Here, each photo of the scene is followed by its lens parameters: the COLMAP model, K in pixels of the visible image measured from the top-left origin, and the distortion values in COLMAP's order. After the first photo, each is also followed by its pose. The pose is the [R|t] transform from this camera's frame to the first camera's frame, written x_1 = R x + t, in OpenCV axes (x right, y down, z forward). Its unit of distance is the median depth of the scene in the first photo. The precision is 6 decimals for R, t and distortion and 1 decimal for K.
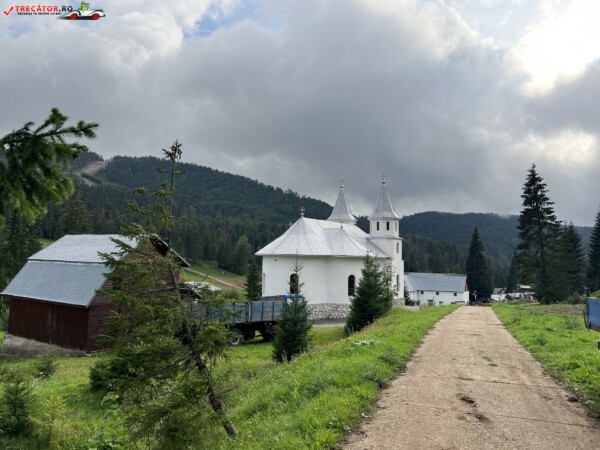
lens RADIAL K [[451.7, 0, 297.3], [0, 451.7, 223.0], [0, 0, 1]] dist [0.054539, -0.067476]
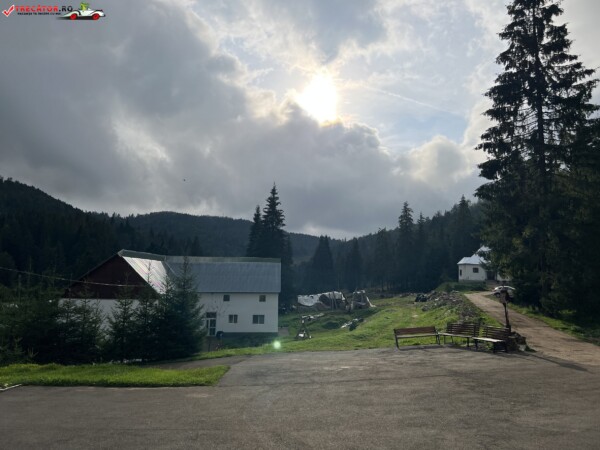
lens RADIAL K [[451.7, 0, 297.9], [0, 451.7, 221.2], [0, 0, 1]] dist [0.054539, -0.067476]
pose [[0.840180, 0.056498, 0.539356, 0.099961], [-0.050414, 0.998389, -0.026050, 0.074547], [-0.539959, -0.005304, 0.841675, 0.502301]]
